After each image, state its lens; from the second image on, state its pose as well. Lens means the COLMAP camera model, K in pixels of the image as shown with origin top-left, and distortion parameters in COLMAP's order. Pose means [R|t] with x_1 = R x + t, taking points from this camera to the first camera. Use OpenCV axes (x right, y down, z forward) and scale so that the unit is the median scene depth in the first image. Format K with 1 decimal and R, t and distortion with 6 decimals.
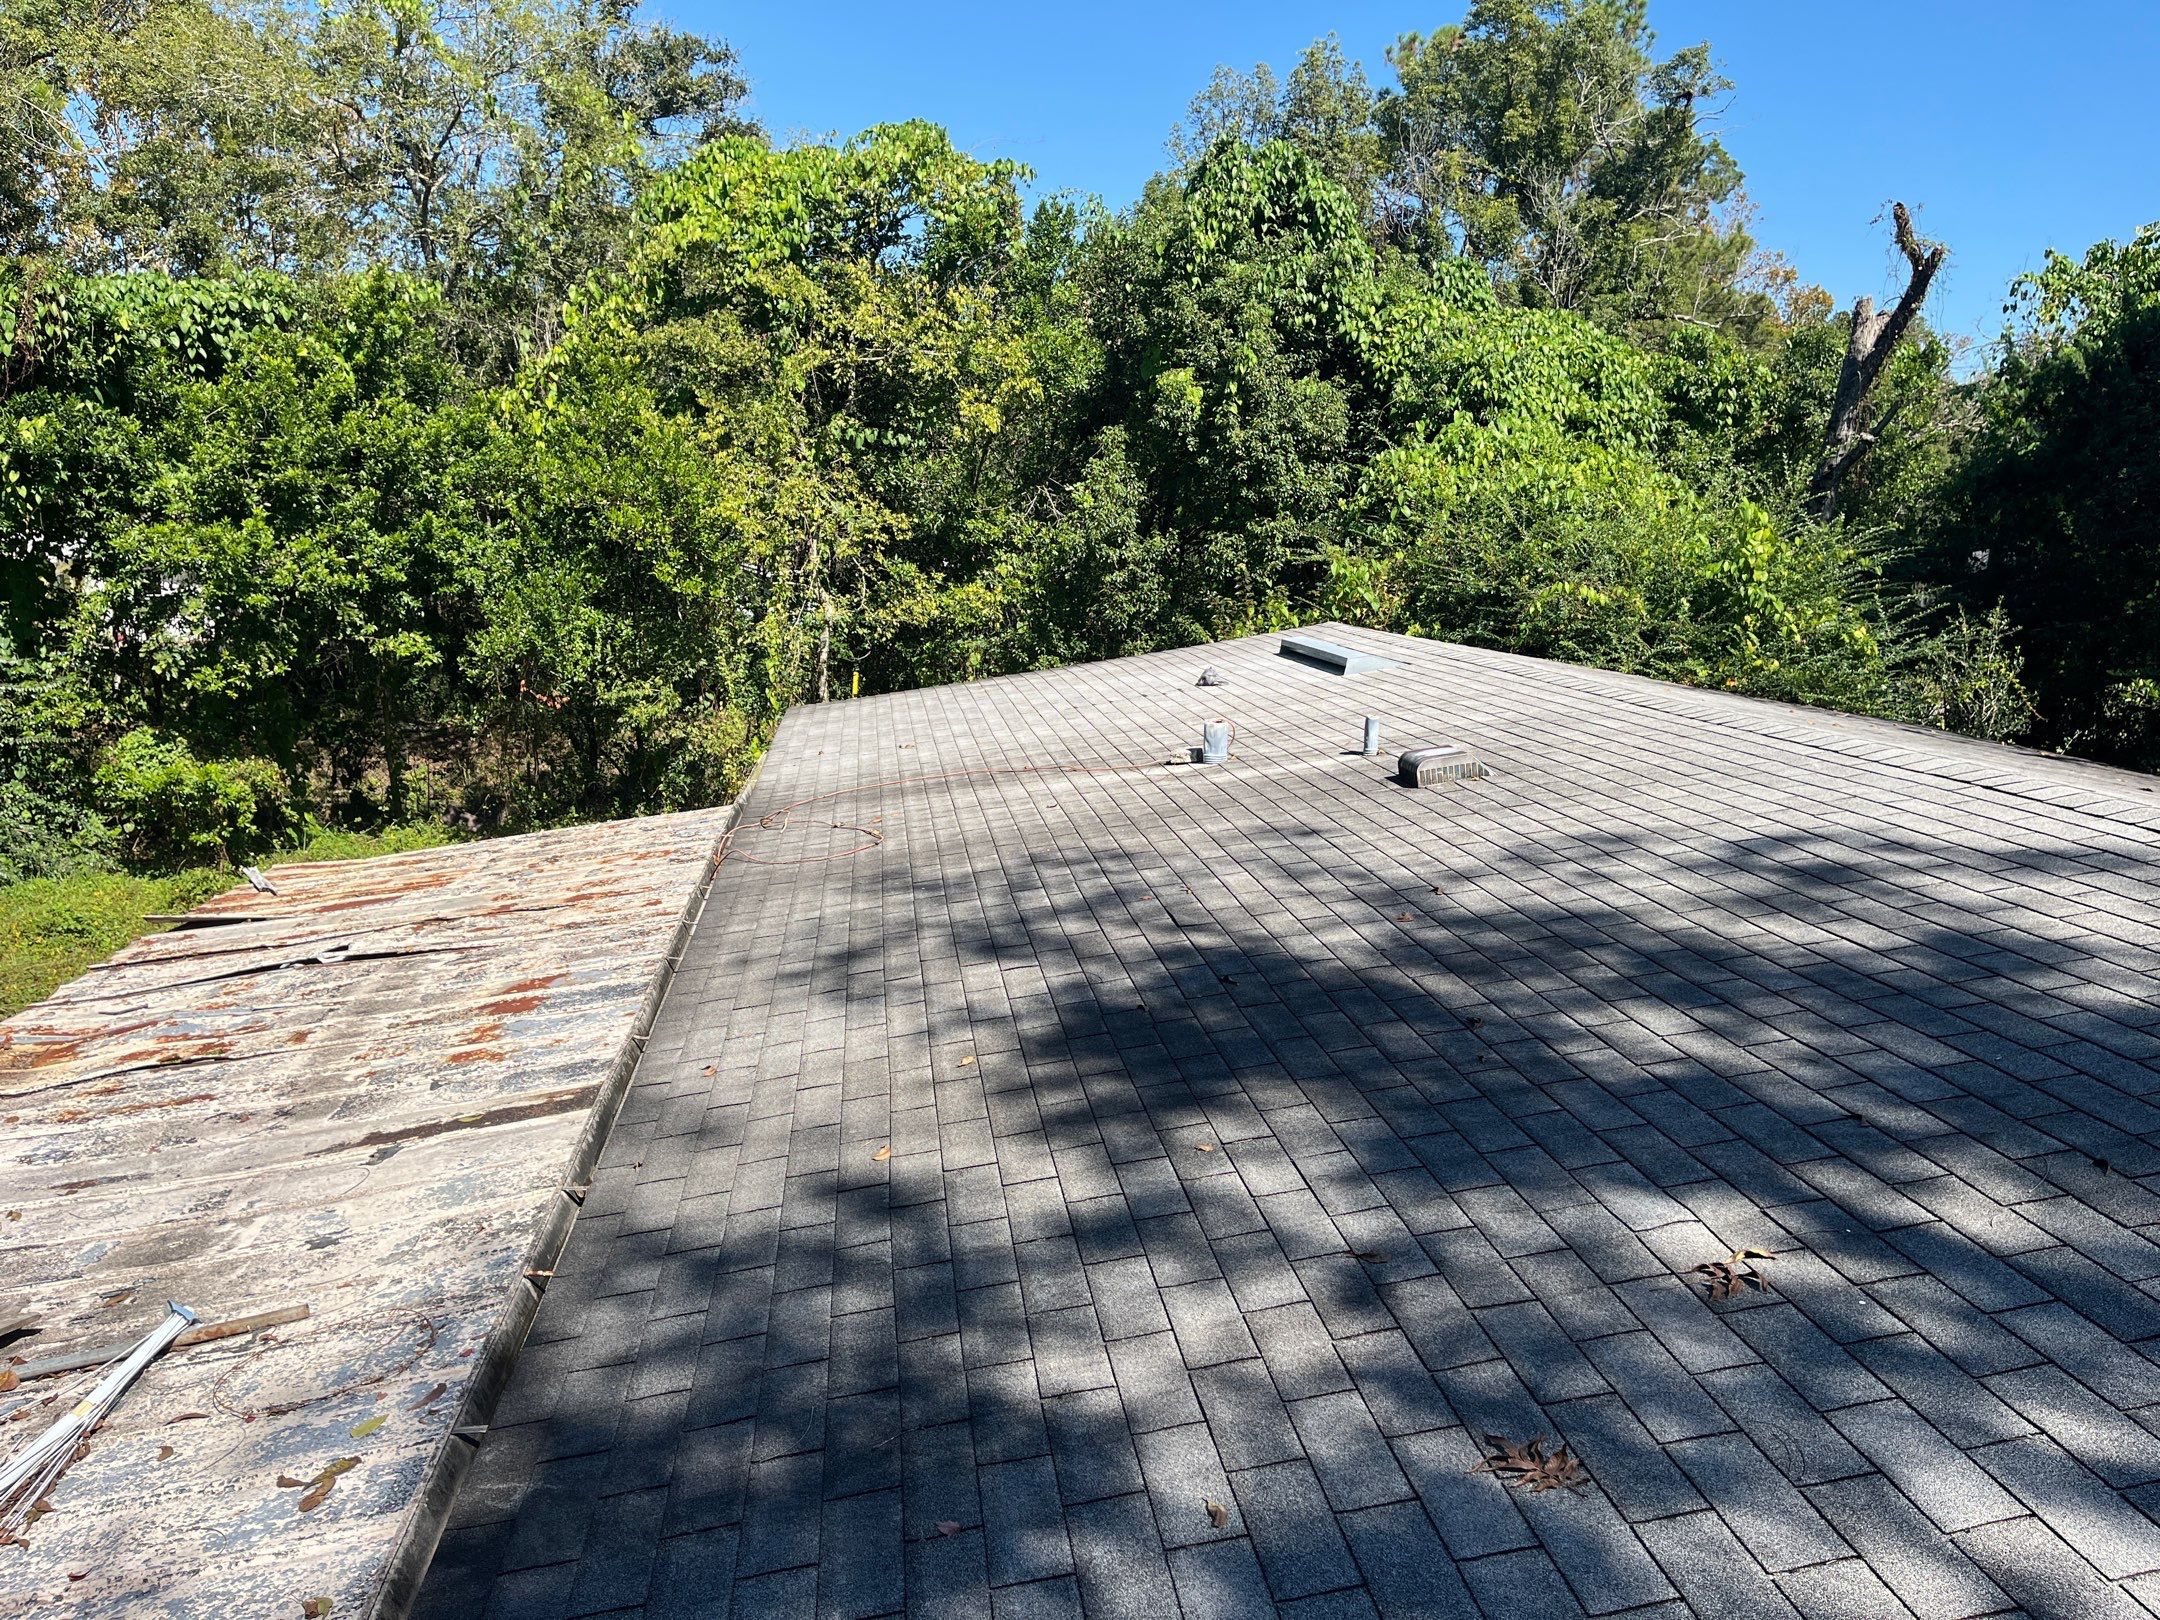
lens RADIAL K [[1643.2, 0, 1085.1], [0, 1643.2, 825.4], [0, 0, 1]] dist [0.081075, -0.100585]
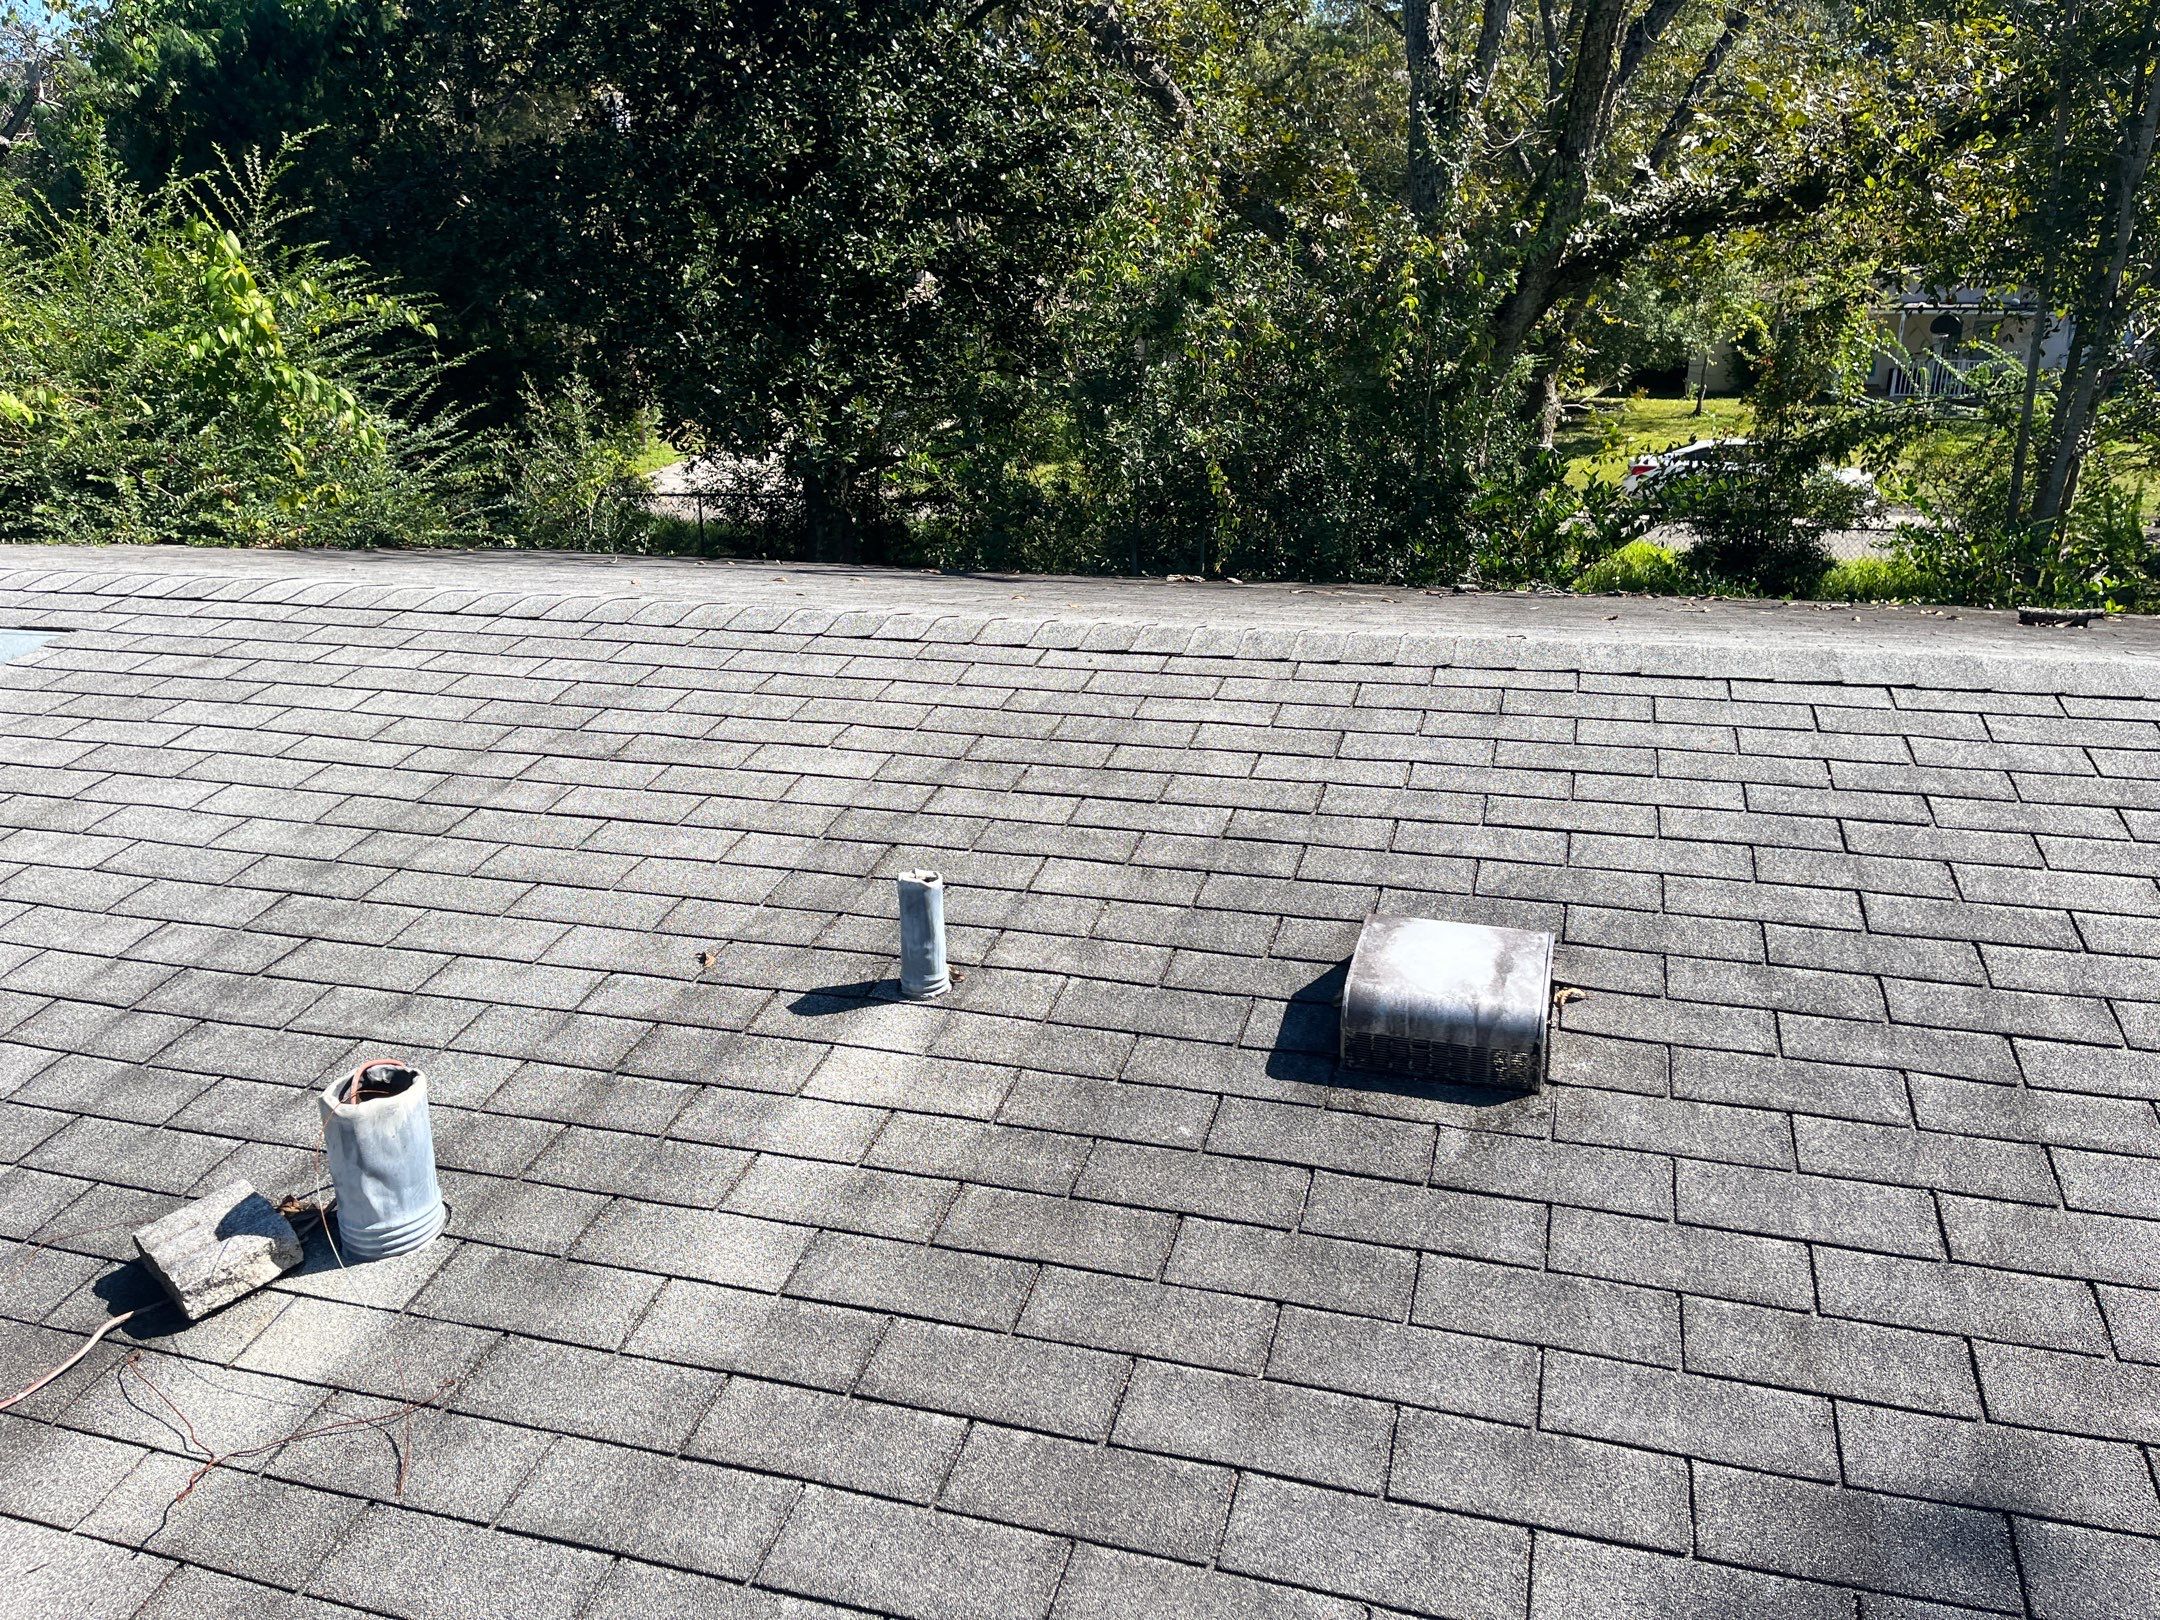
lens RADIAL K [[1643.2, 0, 1088.8], [0, 1643.2, 812.7], [0, 0, 1]] dist [0.081075, -0.100585]
pose [[0.411164, -0.310362, 0.857099, -0.033230], [0.190113, 0.948774, 0.252358, -0.061382], [-0.891516, 0.059185, 0.449106, 0.334849]]
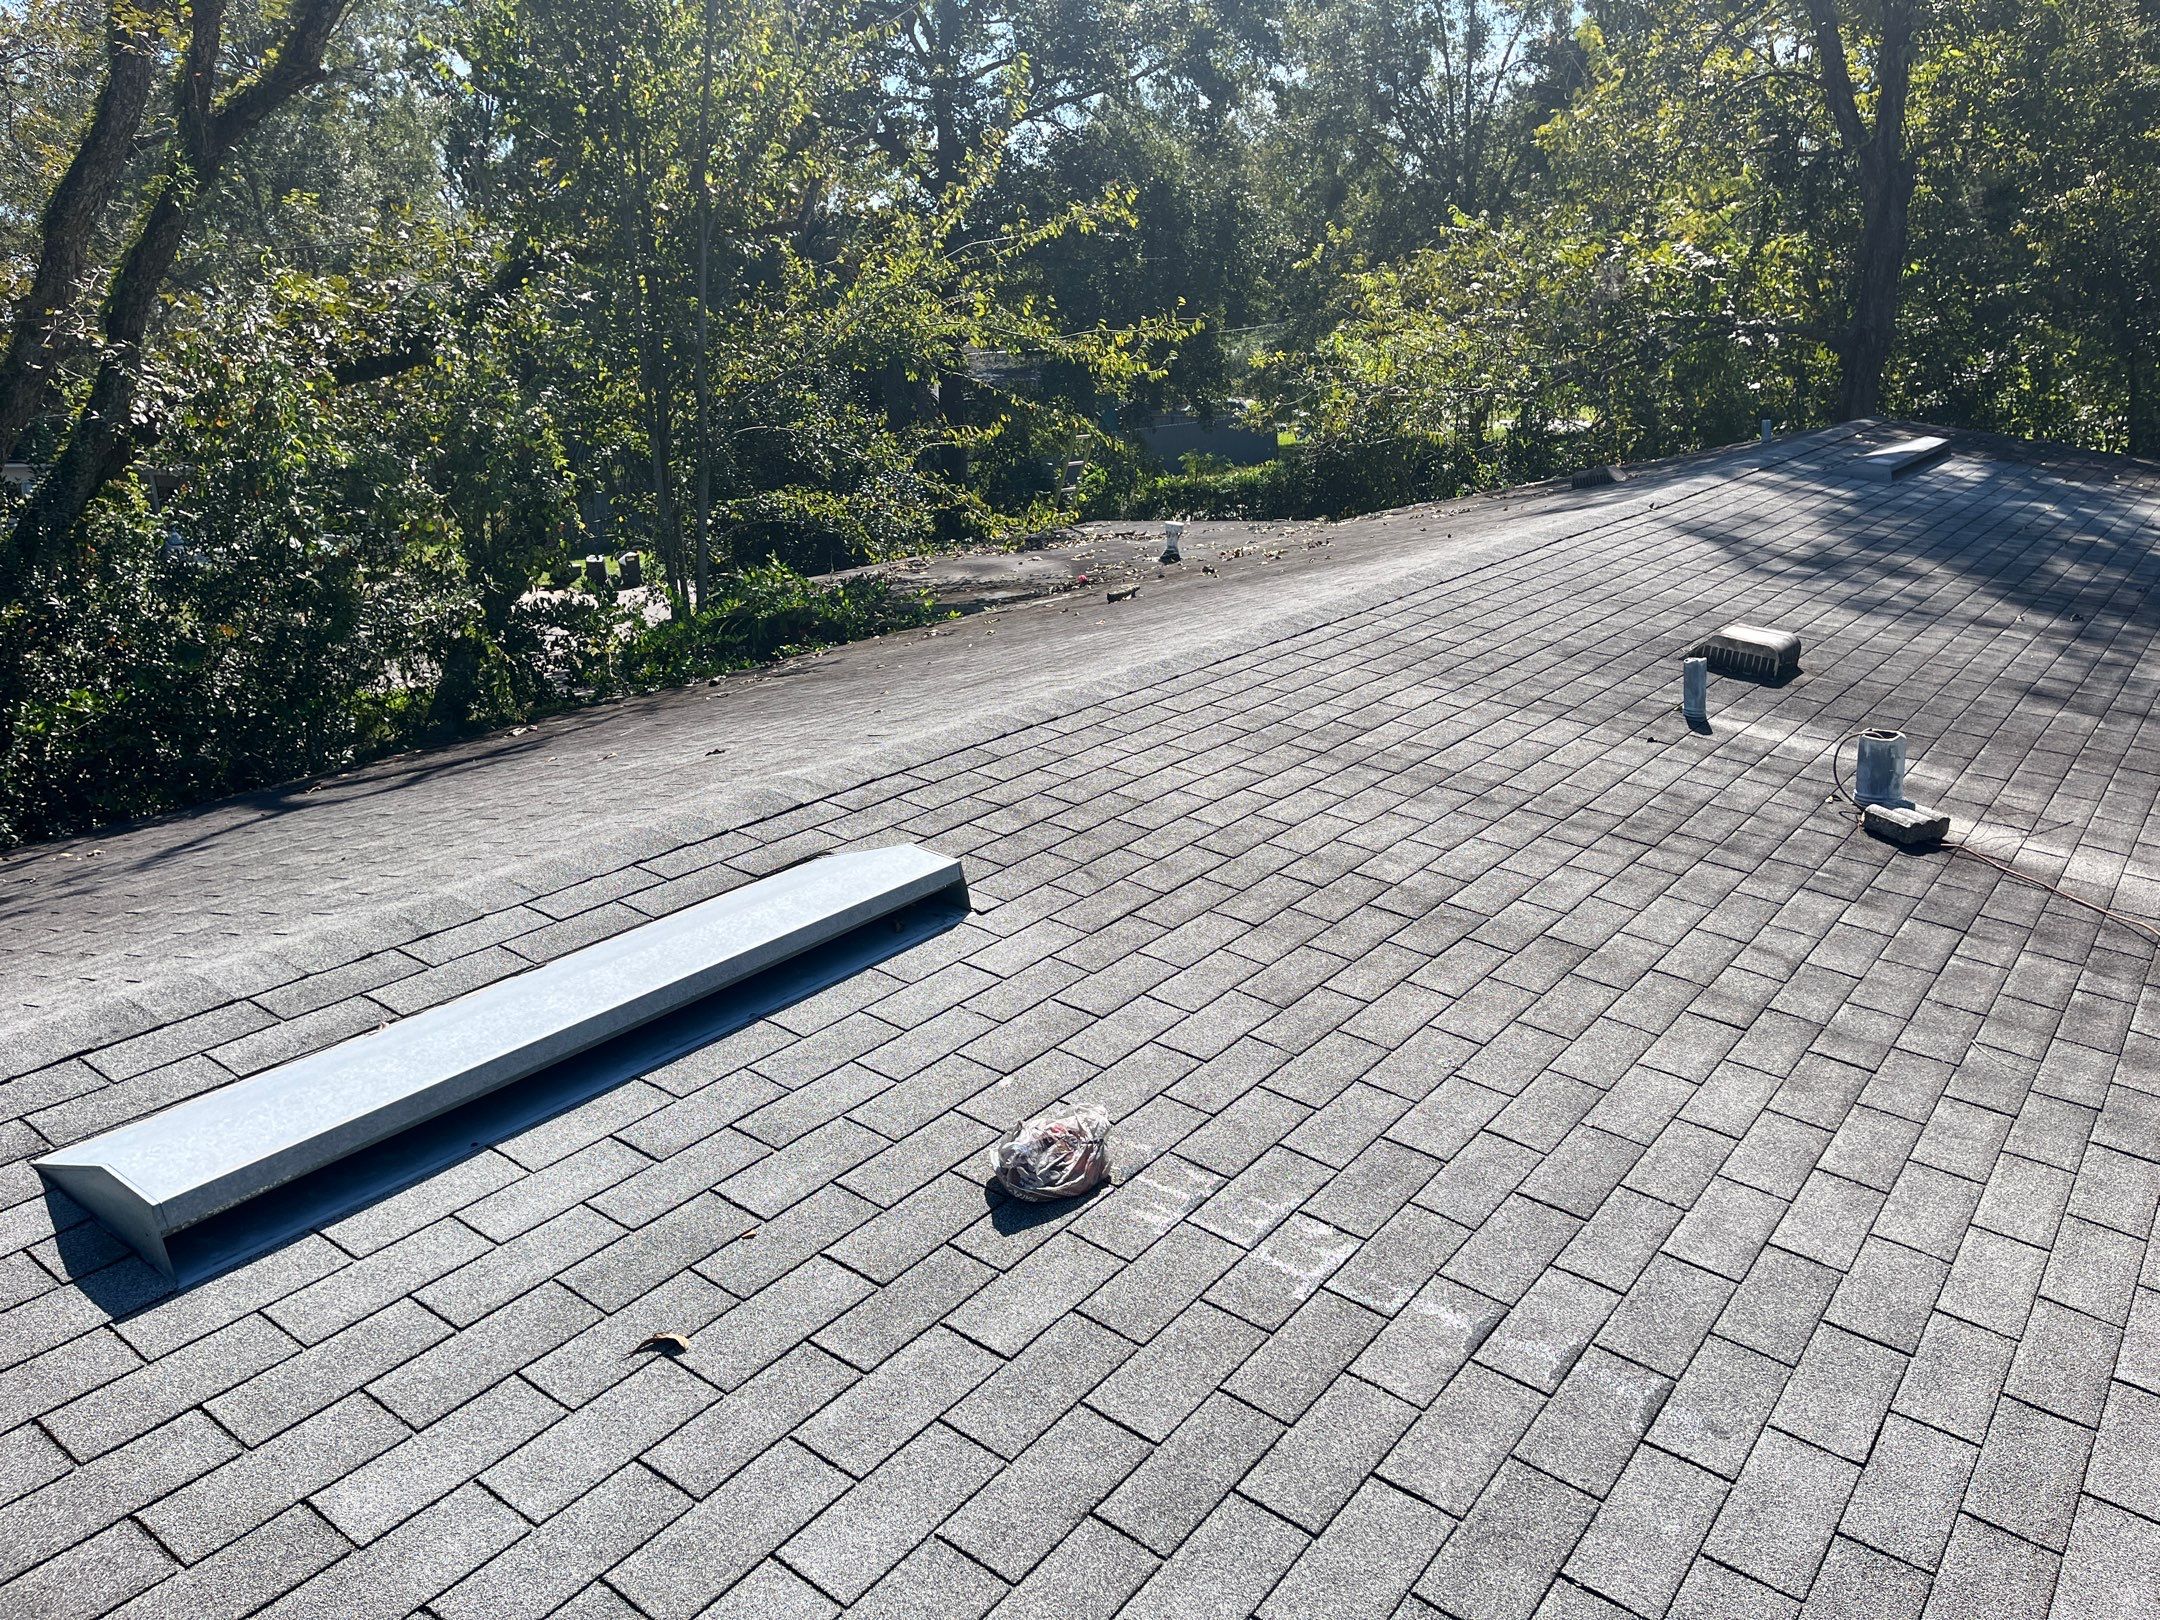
lens RADIAL K [[1643.2, 0, 1075.5], [0, 1643.2, 807.4], [0, 0, 1]] dist [0.081075, -0.100585]
pose [[-0.715313, -0.163580, 0.679389, -0.047474], [0.178062, 0.897458, 0.403563, -0.135044], [-0.675738, 0.409647, -0.612836, 0.657304]]
